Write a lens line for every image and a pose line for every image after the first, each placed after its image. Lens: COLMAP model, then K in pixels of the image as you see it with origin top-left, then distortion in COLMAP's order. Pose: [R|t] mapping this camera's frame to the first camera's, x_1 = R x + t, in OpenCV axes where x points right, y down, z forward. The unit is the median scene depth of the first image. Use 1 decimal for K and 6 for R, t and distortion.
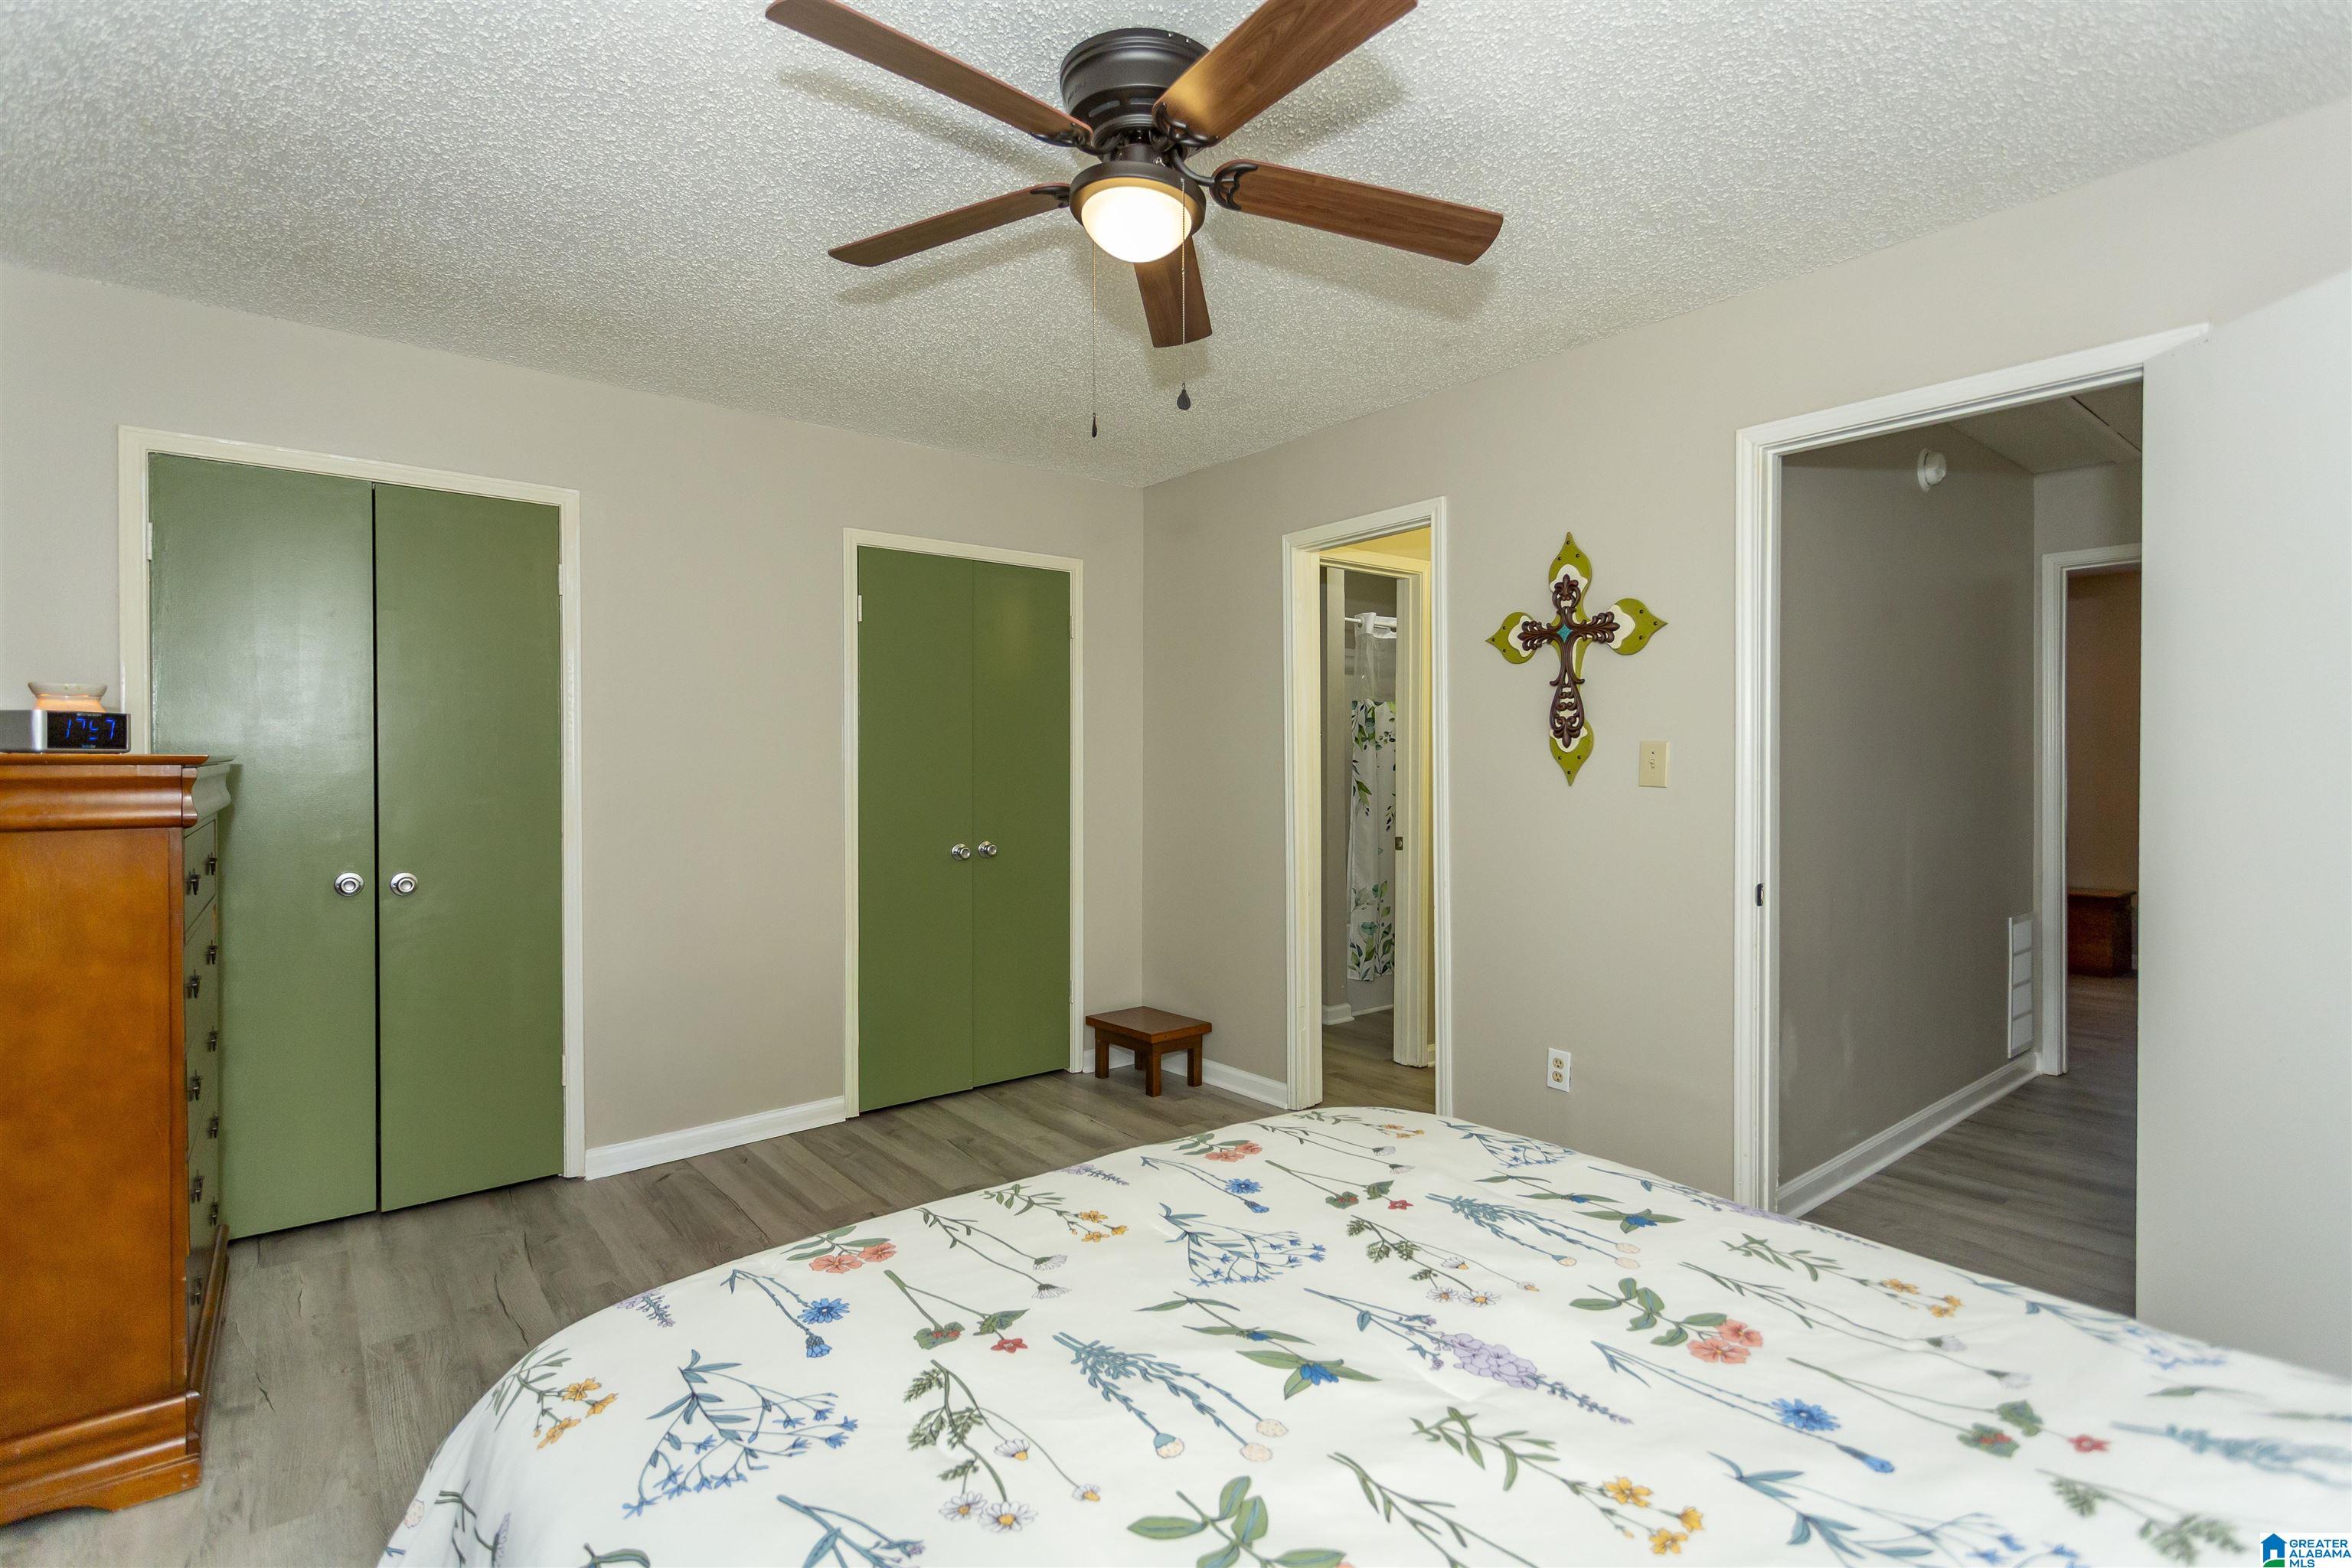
lens RADIAL K [[1118.4, 0, 1161.1], [0, 1118.4, 769.8], [0, 0, 1]] dist [0.007467, 0.000409]
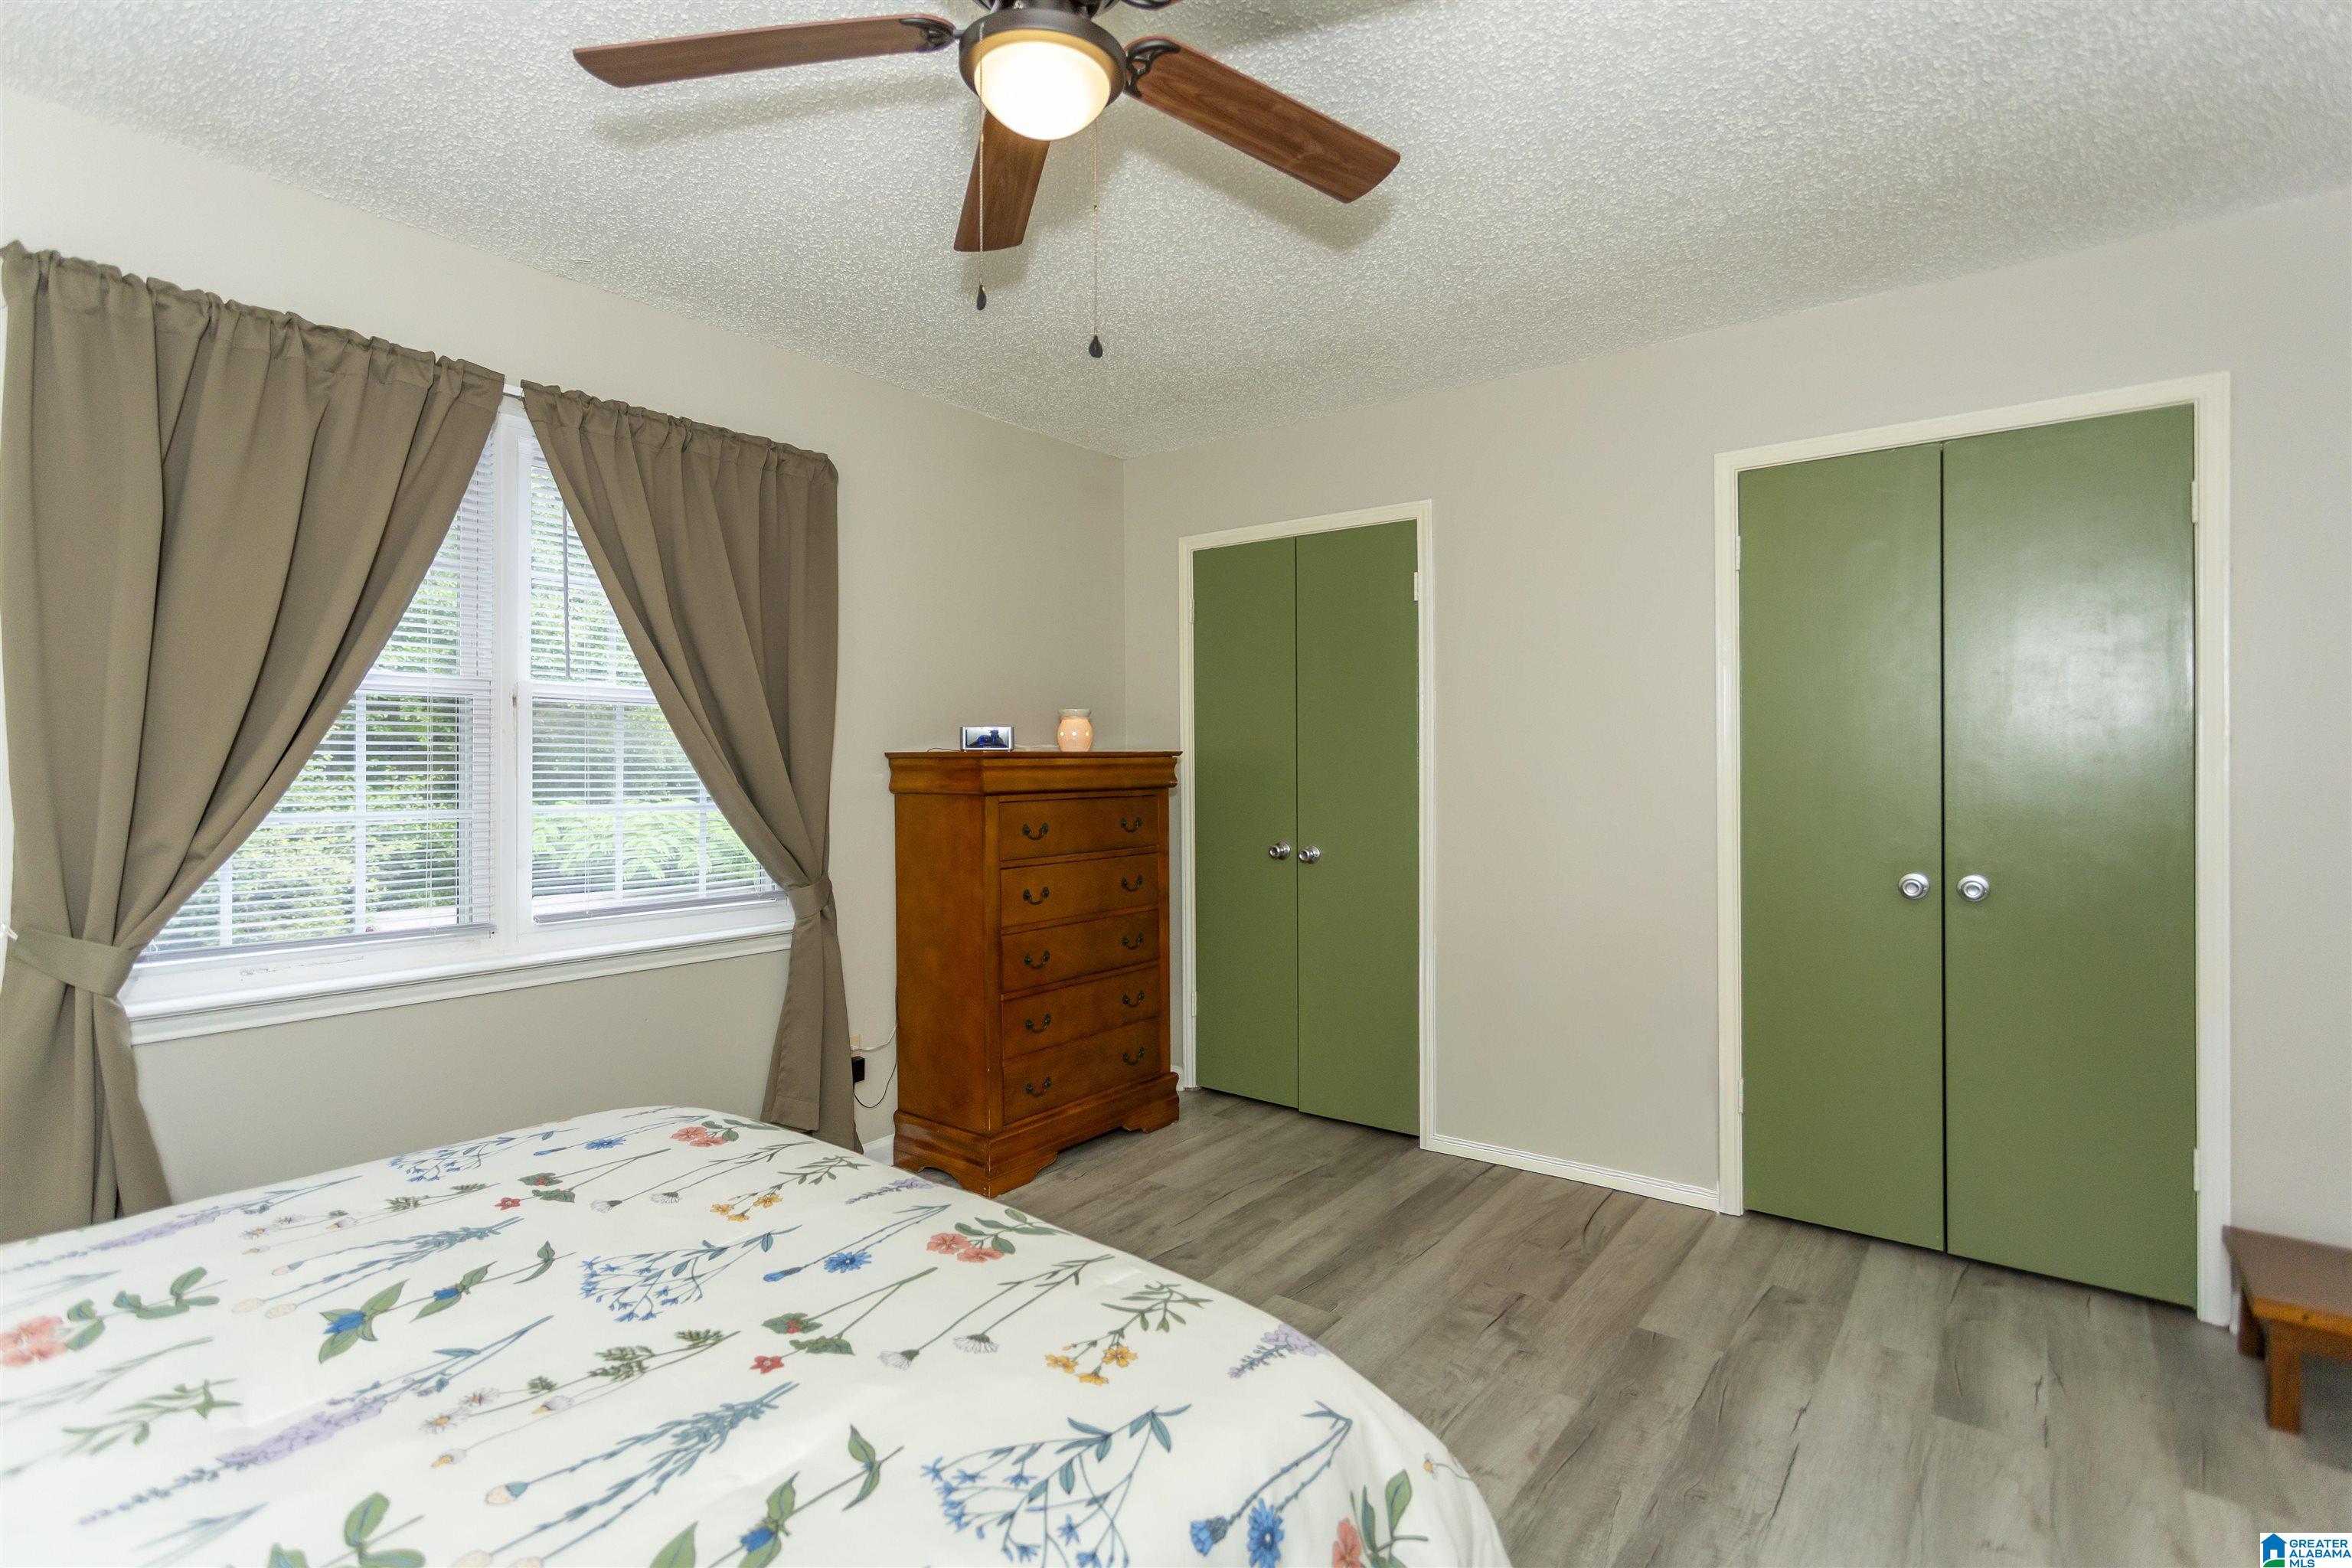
lens RADIAL K [[1152.8, 0, 1146.7], [0, 1152.8, 749.3], [0, 0, 1]] dist [0.042338, 0.000216]
pose [[0.206419, 0.000586, -0.978464, 0.753750], [0.000344, 1.000000, 0.000671, -0.004107], [0.978464, -0.000475, 0.206418, 0.932487]]
